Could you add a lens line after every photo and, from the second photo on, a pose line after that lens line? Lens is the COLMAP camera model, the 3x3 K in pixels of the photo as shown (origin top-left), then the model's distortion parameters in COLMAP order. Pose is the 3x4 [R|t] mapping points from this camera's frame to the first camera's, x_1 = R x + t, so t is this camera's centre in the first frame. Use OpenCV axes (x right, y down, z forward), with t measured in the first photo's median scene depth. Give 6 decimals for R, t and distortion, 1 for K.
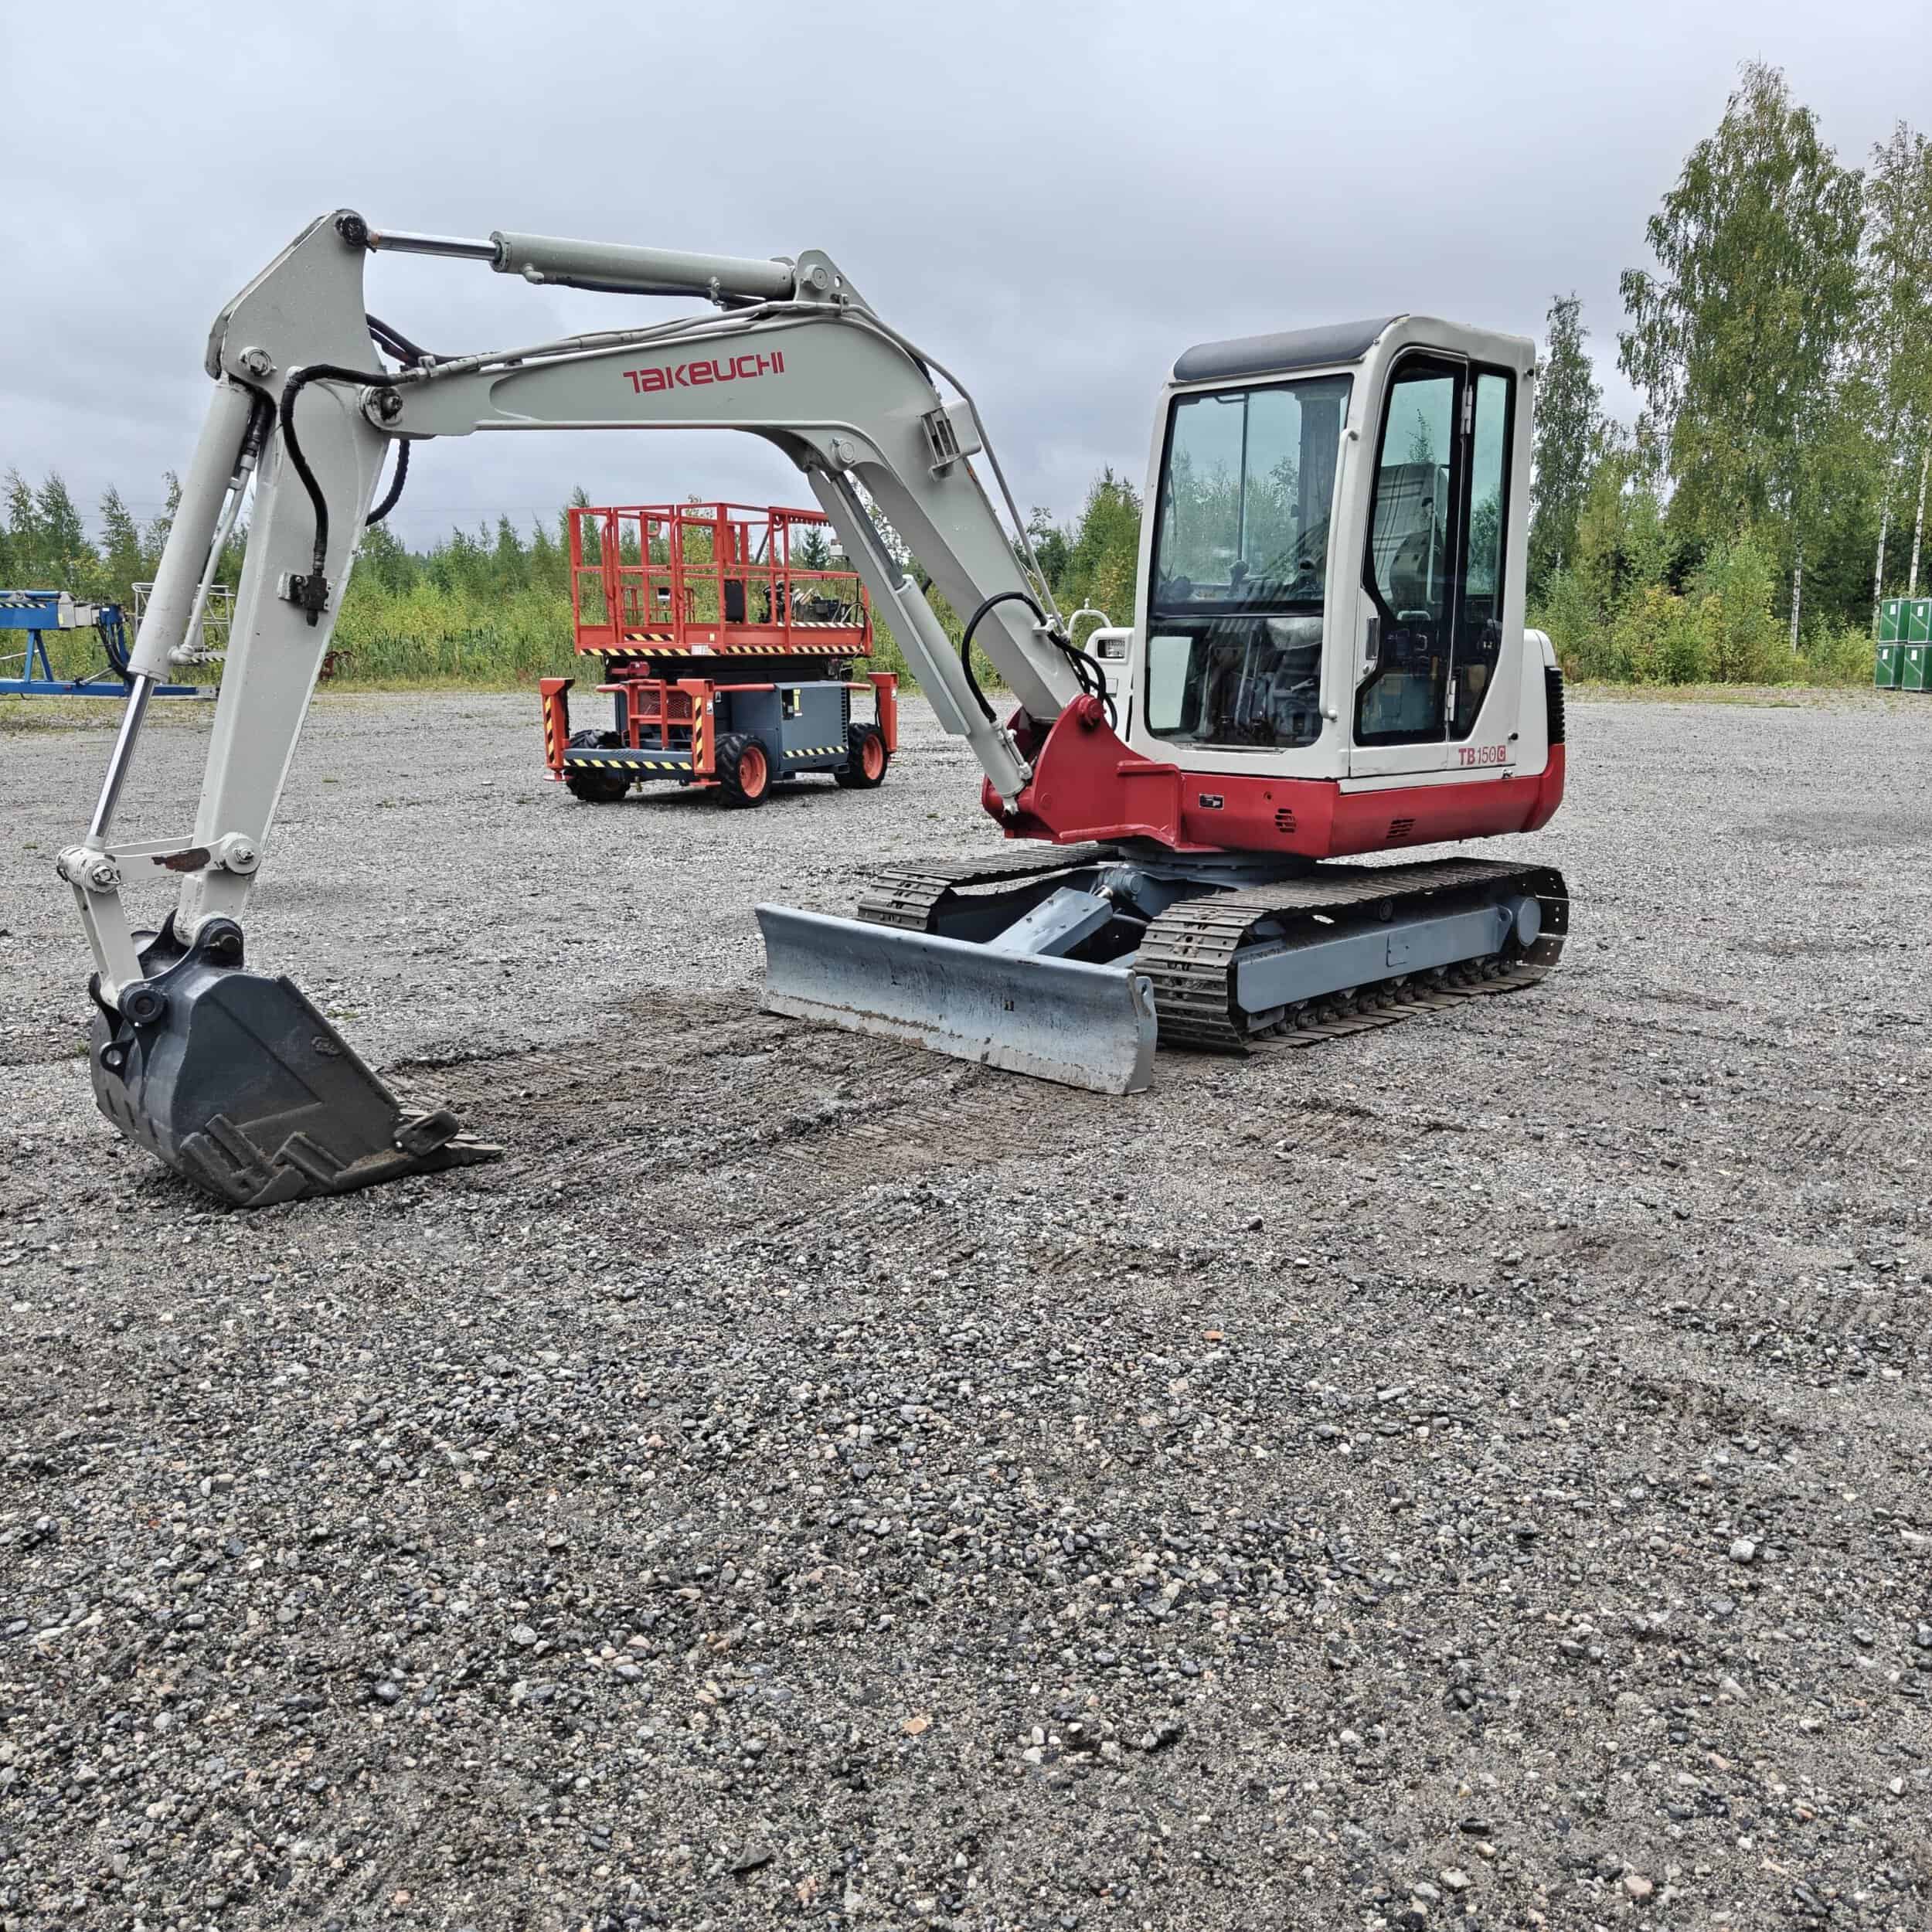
lens RADIAL K [[1813.1, 0, 964.3], [0, 1813.1, 974.1], [0, 0, 1]] dist [0.003858, 0.002206]
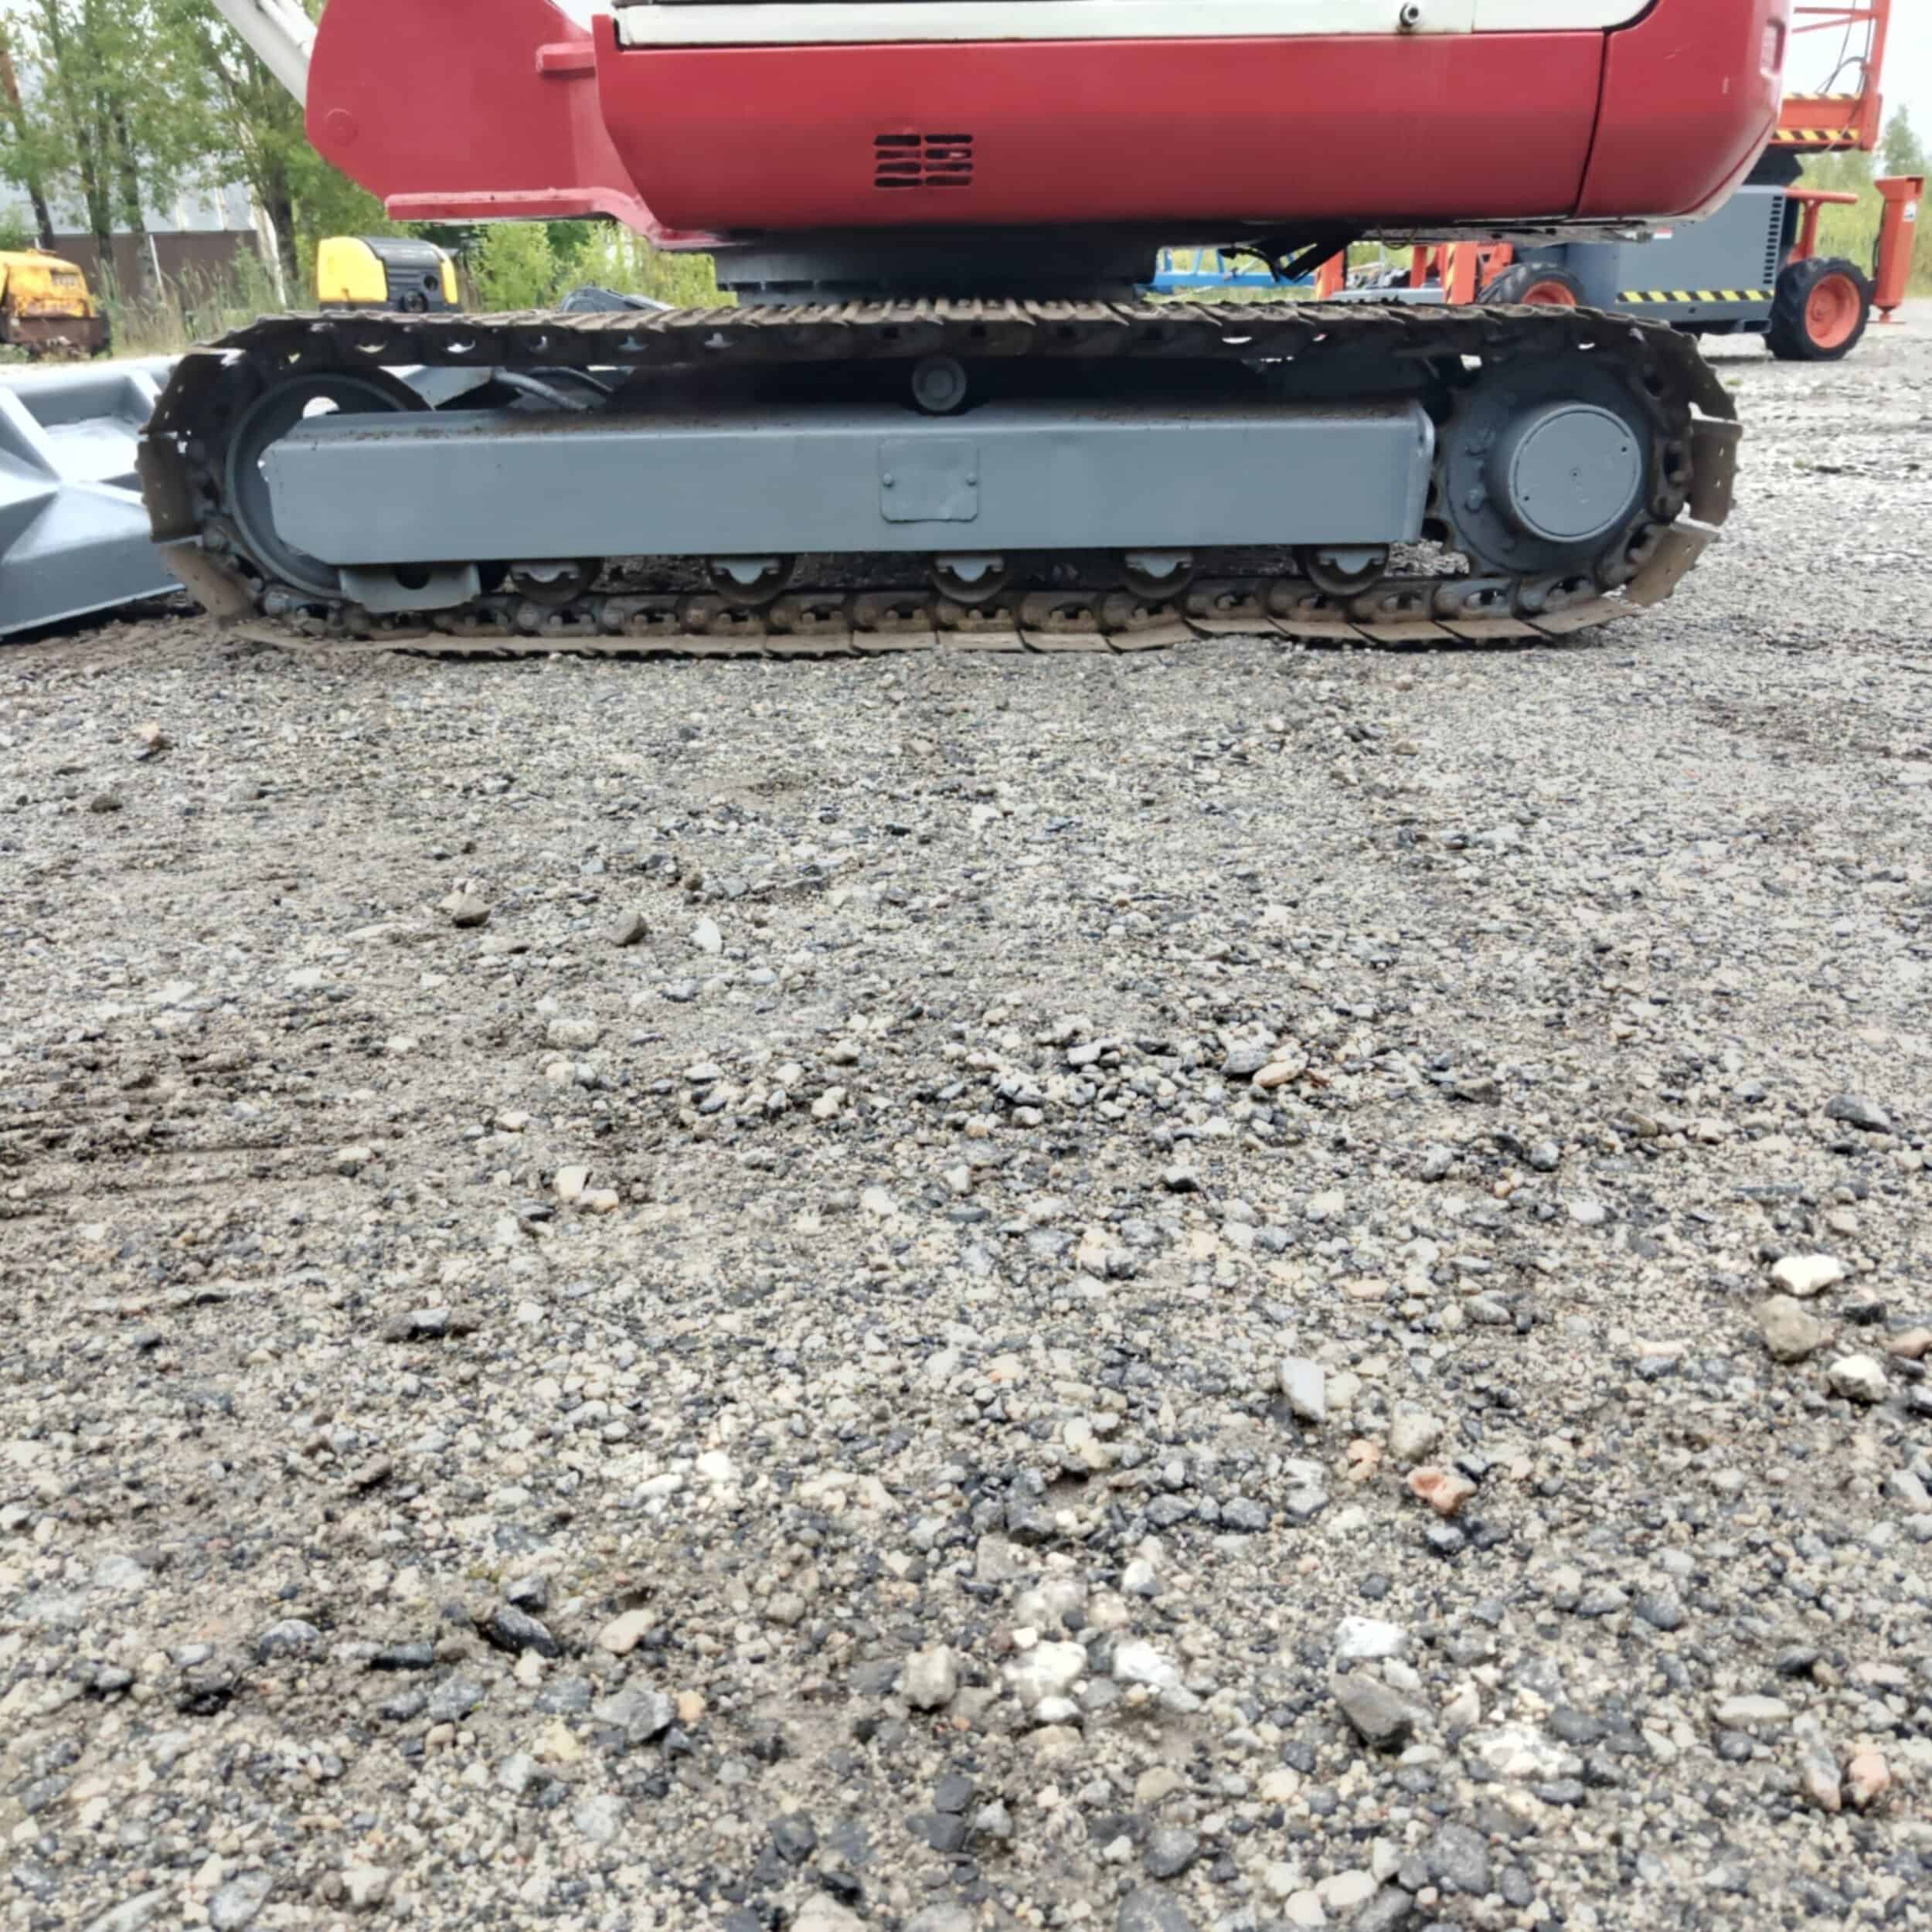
lens RADIAL K [[1875.1, 0, 968.1], [0, 1875.1, 916.4], [0, 0, 1]] dist [0.050713, -0.063213]
pose [[0.712342, 0.217622, -0.667240, 0.925207], [-0.116544, 0.974191, 0.193314, -0.003680], [0.692088, -0.059943, 0.719320, 1.158376]]
